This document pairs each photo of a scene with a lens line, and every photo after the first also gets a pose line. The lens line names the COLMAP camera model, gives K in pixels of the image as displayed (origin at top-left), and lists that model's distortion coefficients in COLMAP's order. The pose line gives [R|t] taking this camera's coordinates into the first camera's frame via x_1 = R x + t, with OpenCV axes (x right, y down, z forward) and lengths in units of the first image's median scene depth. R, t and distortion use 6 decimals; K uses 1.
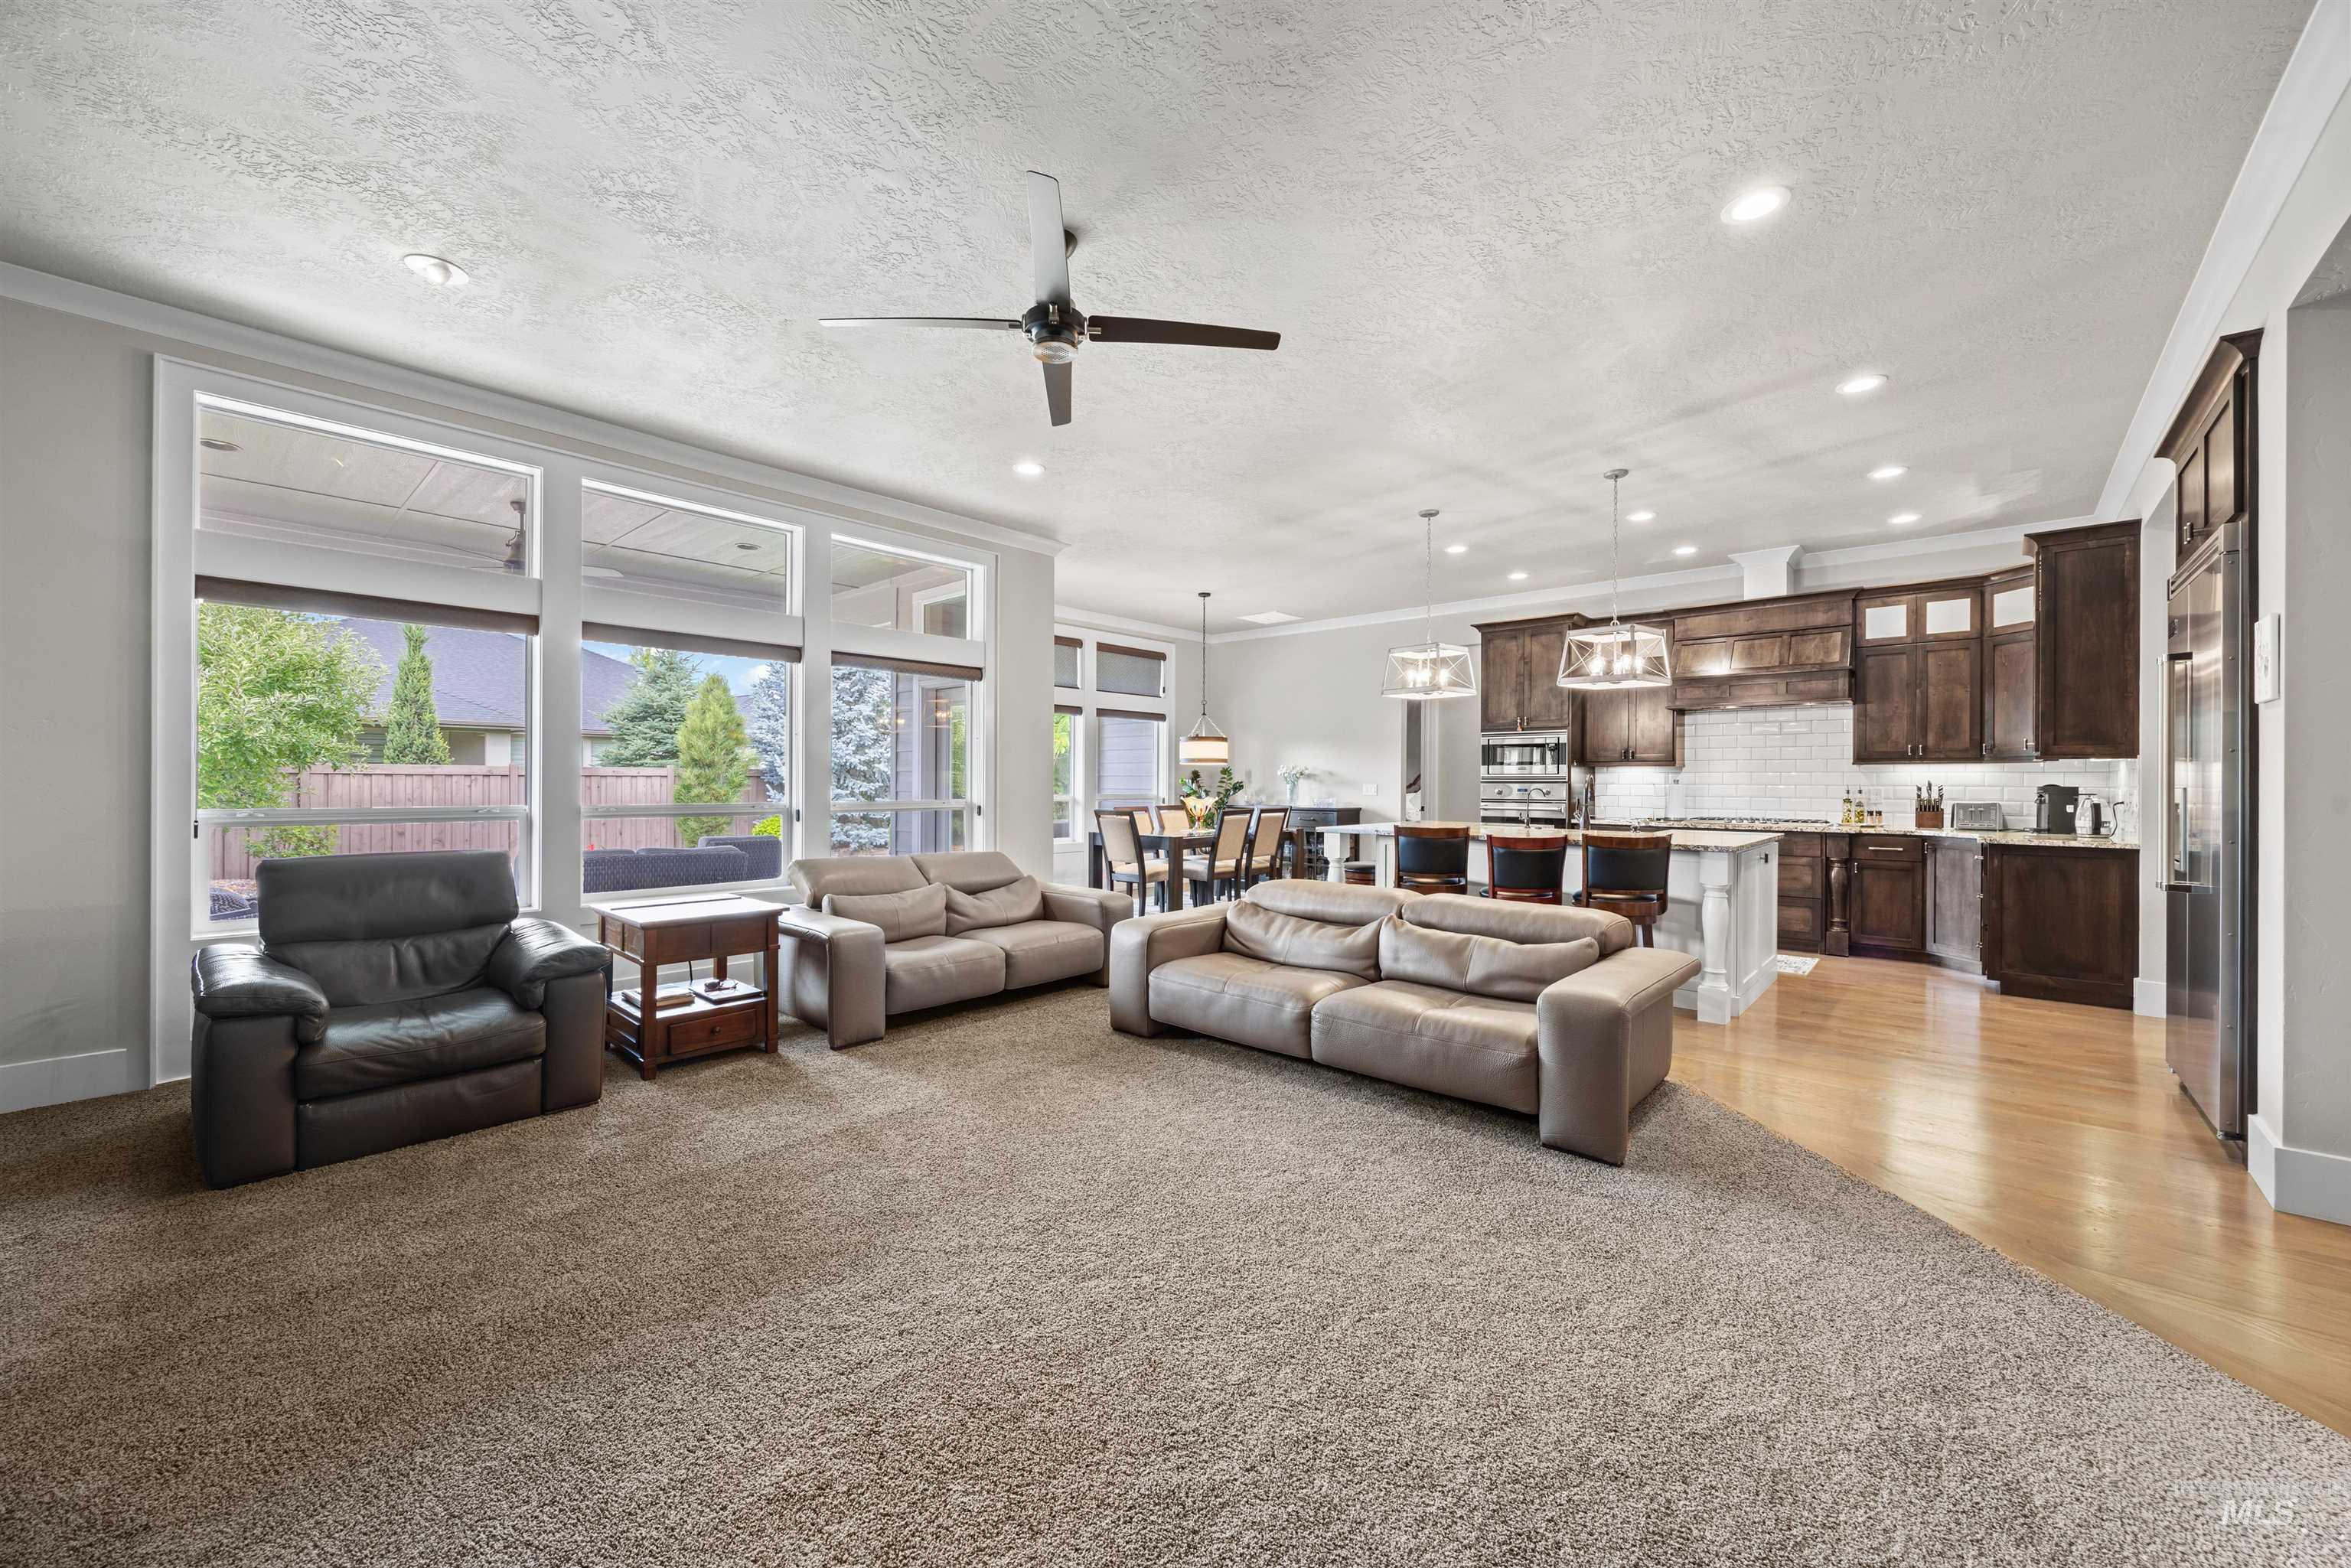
lens RADIAL K [[888.0, 0, 1155.3], [0, 888.0, 780.8], [0, 0, 1]] dist [0.000418, 0.000420]
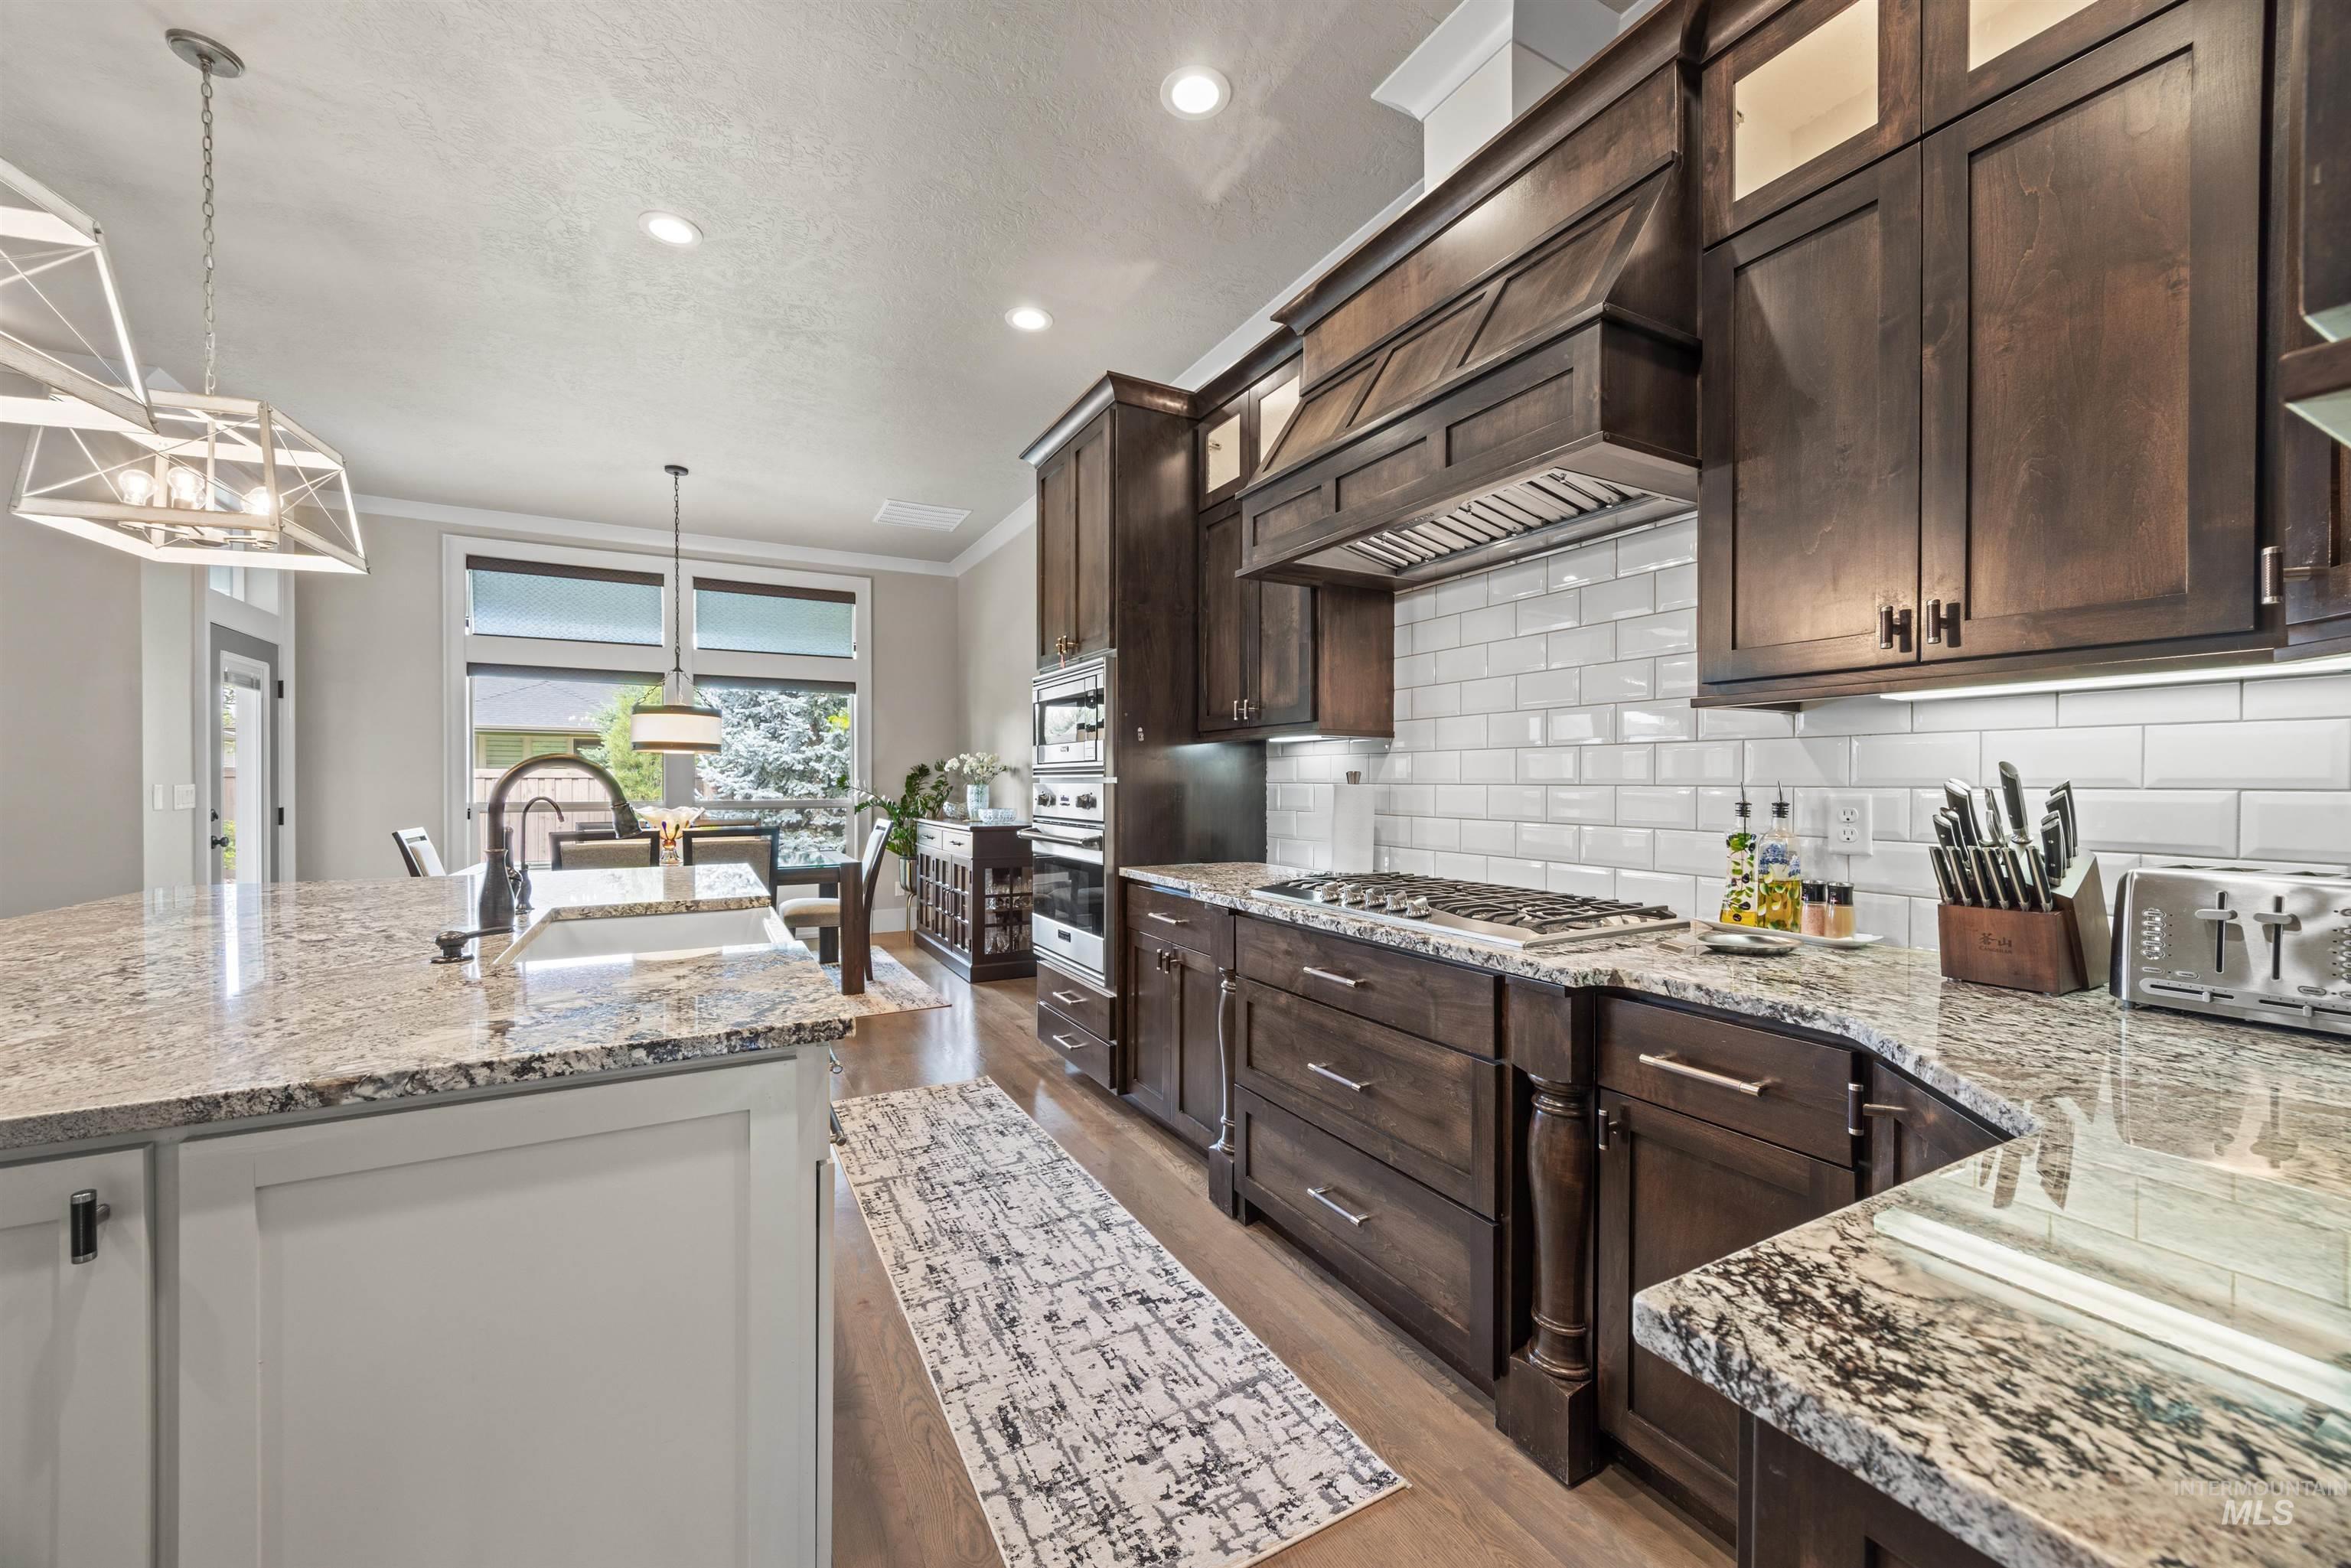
lens RADIAL K [[888.0, 0, 1163.5], [0, 888.0, 783.9], [0, 0, 1]] dist [0.000418, 0.000420]
pose [[0.943463, -0.003686, -0.331457, 0.736471], [0.004514, 0.999988, 0.001726, 0.003215], [0.331447, -0.003125, 0.943469, 0.714703]]
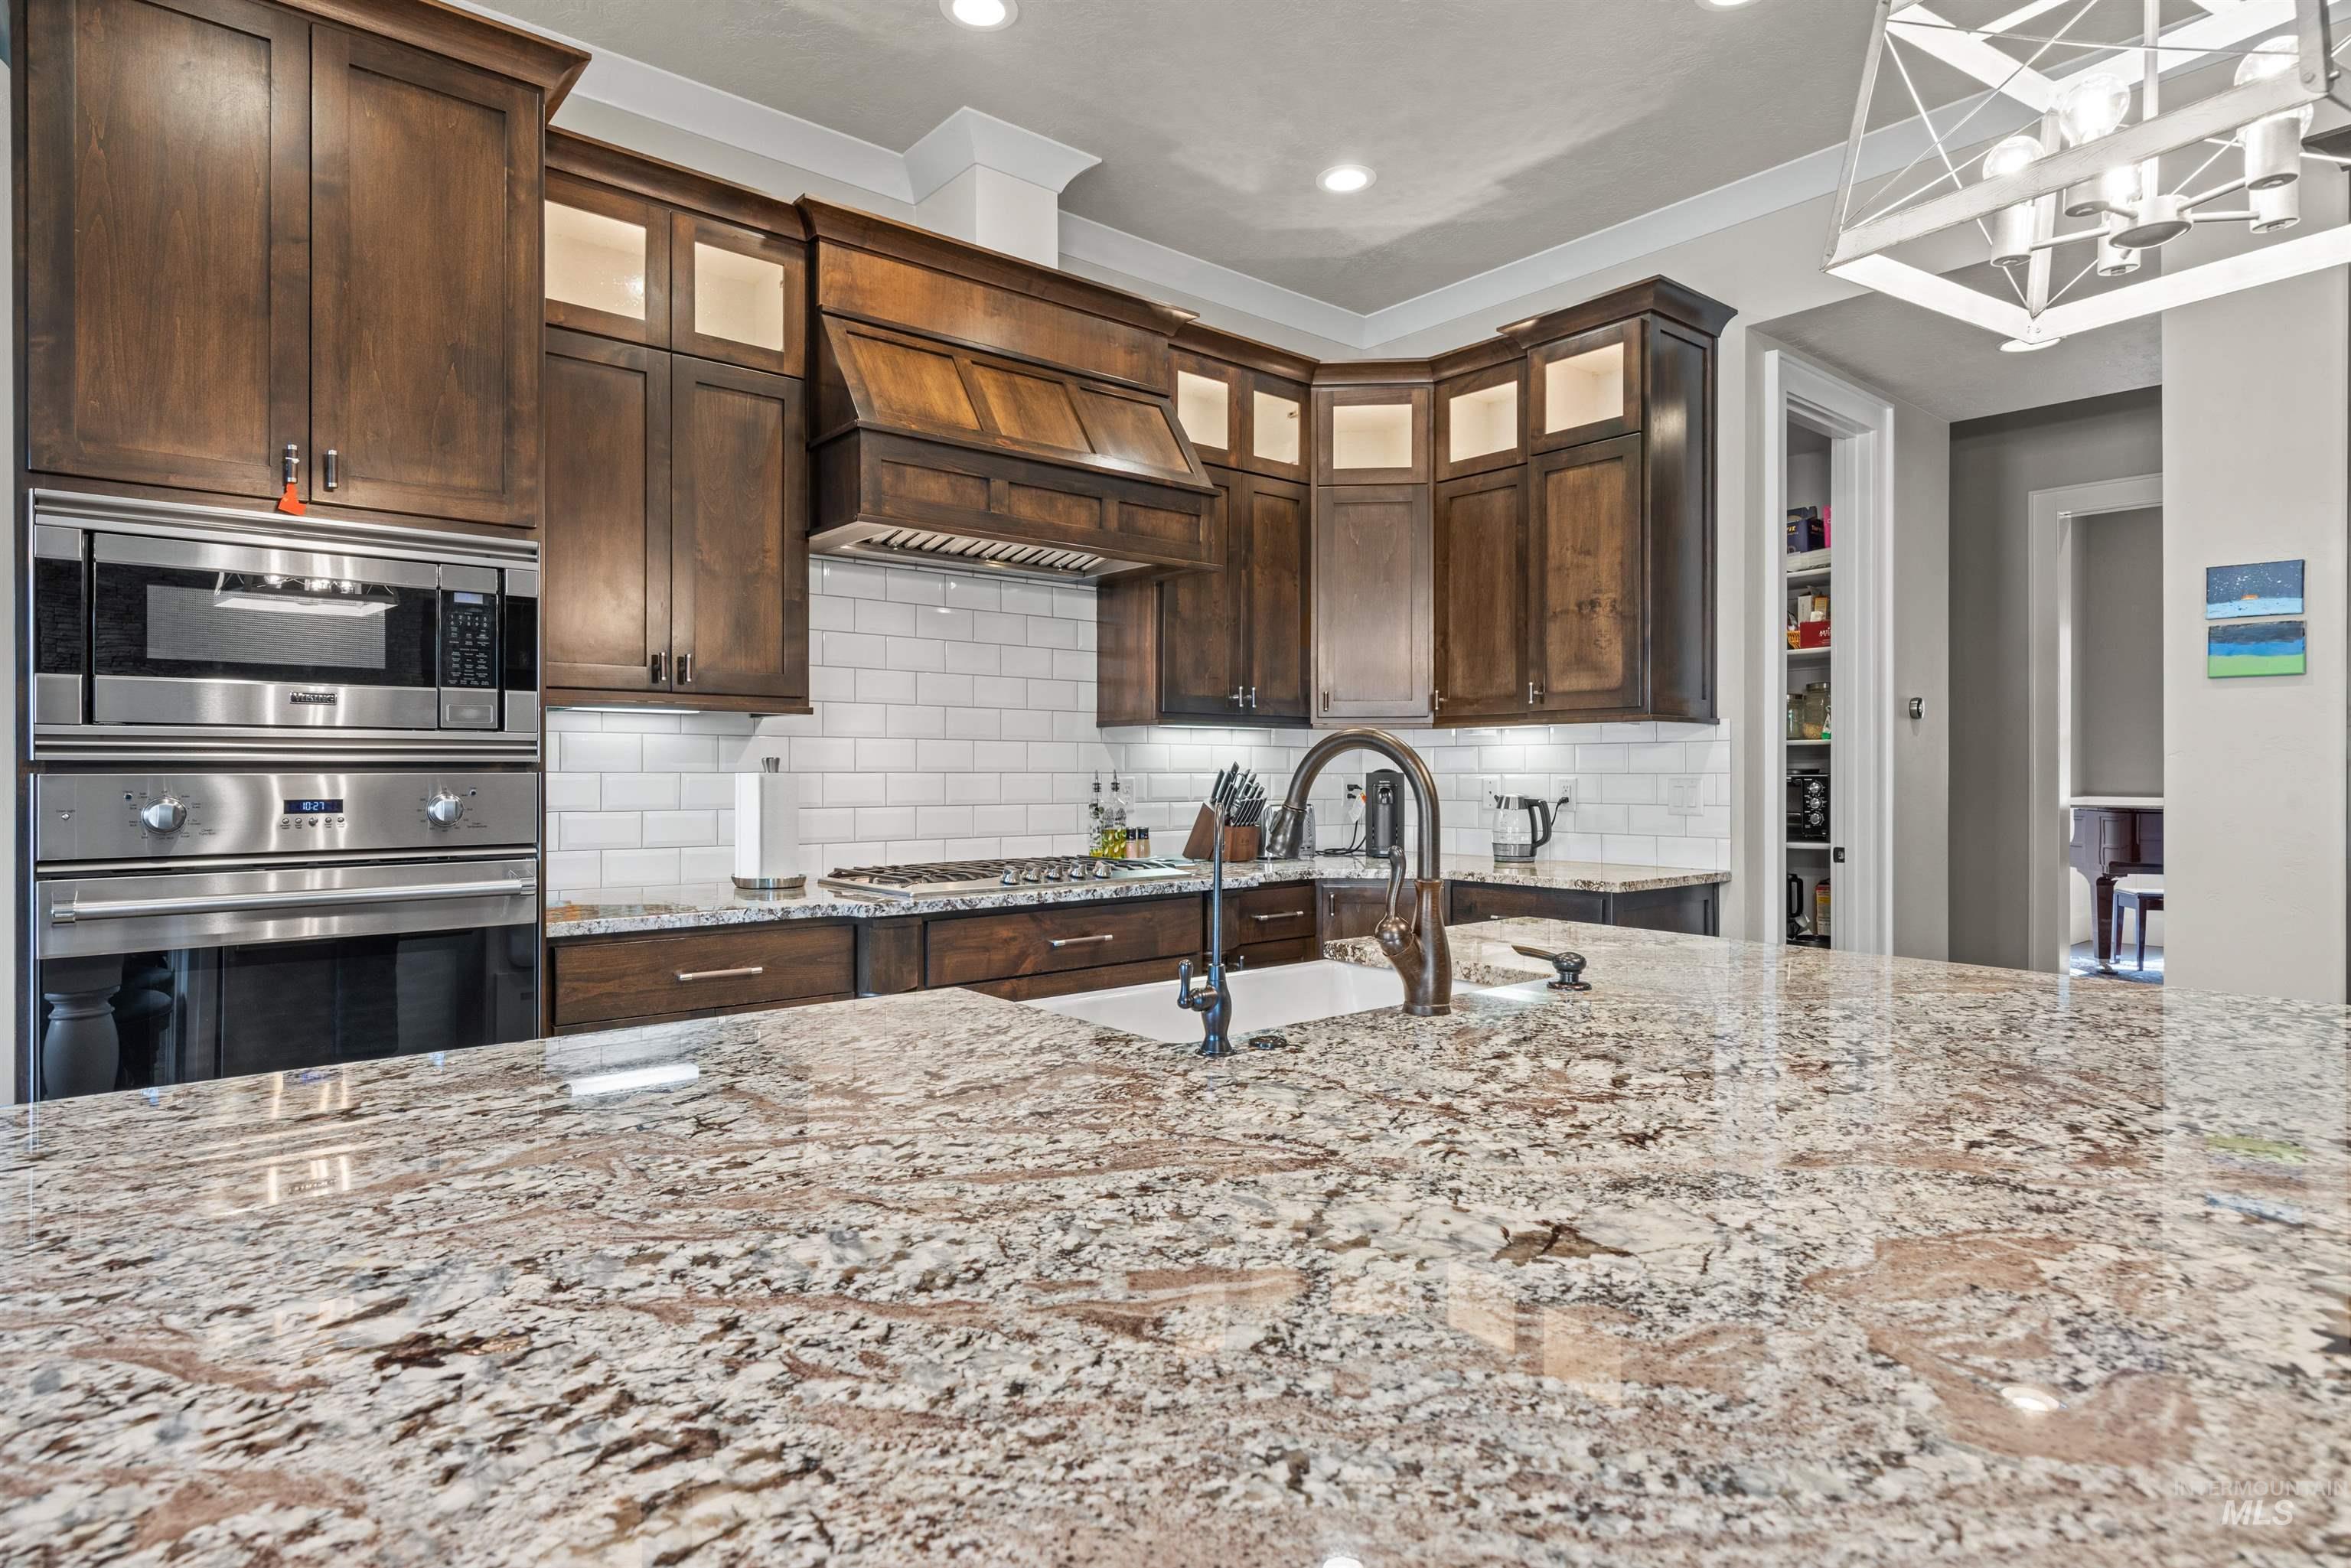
lens RADIAL K [[1266.3, 0, 1163.5], [0, 1266.3, 772.1], [0, 0, 1]] dist [0.000479, 0.000071]
pose [[0.130920, -0.006677, 0.991371, 0.183102], [-0.001647, 0.999974, 0.006952, 0.000431], [-0.991392, -0.002543, 0.130905, 0.931964]]
